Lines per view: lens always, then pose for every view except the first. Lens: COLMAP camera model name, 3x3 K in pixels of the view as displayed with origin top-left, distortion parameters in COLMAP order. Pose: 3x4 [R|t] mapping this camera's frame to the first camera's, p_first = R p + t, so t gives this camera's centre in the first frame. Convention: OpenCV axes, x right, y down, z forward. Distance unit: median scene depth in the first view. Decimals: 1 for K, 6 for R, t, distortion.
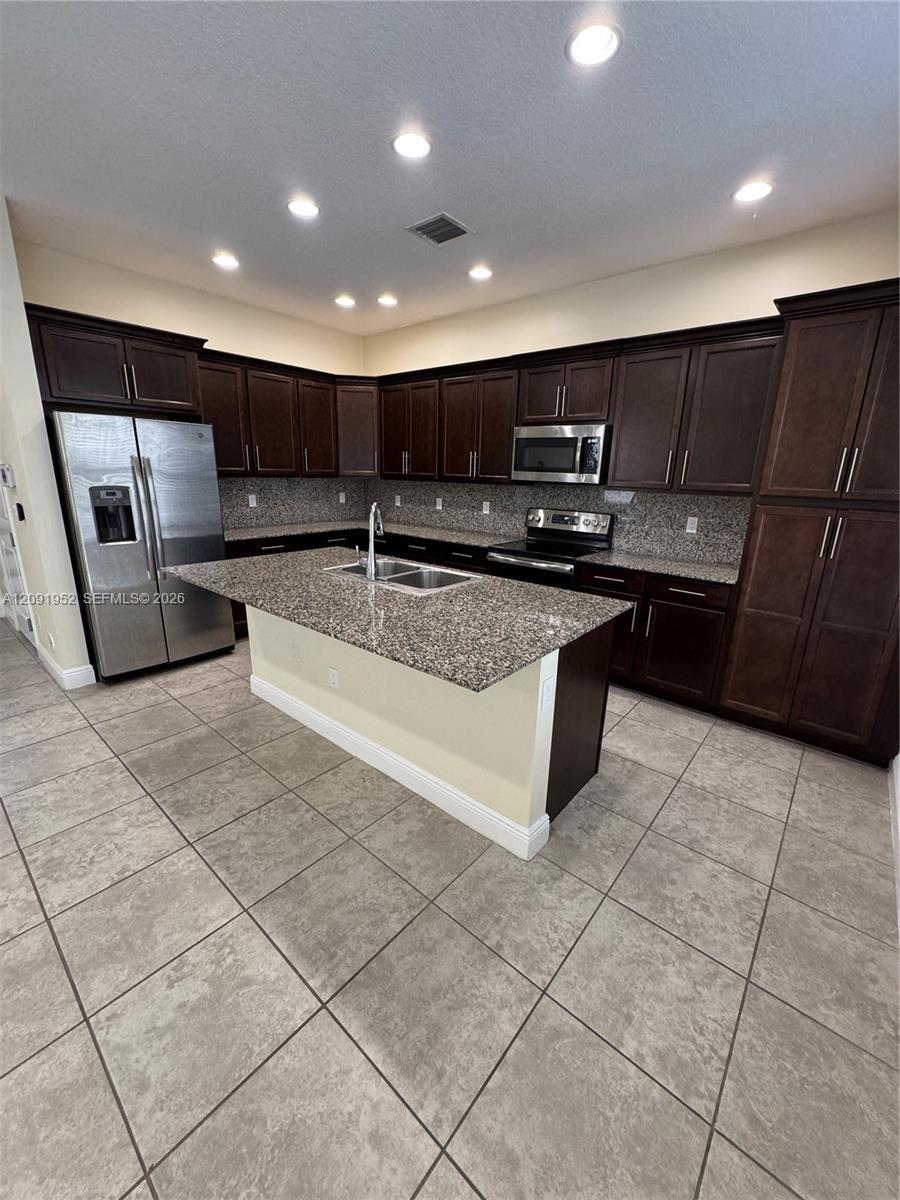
lens RADIAL K [[476.5, 0, 449.1], [0, 476.5, 598.1], [0, 0, 1]] dist [-0.002635, 0.000627]
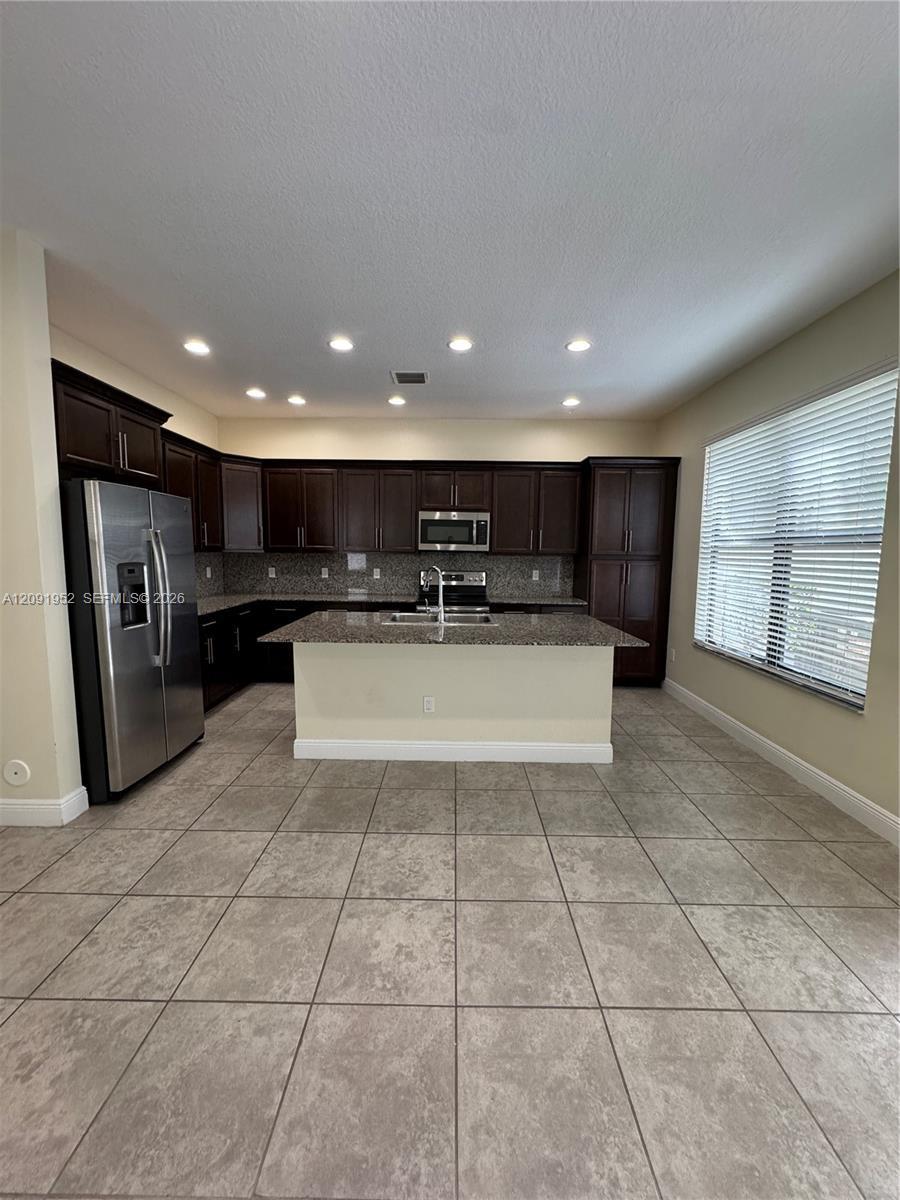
lens RADIAL K [[476.5, 0, 449.1], [0, 476.5, 598.1], [0, 0, 1]] dist [-0.002635, 0.000627]
pose [[0.766893, -0.081125, 0.636627, -0.965283], [0.173801, 0.981163, -0.084336, 0.008002], [-0.617793, 0.175323, 0.766546, -0.041245]]
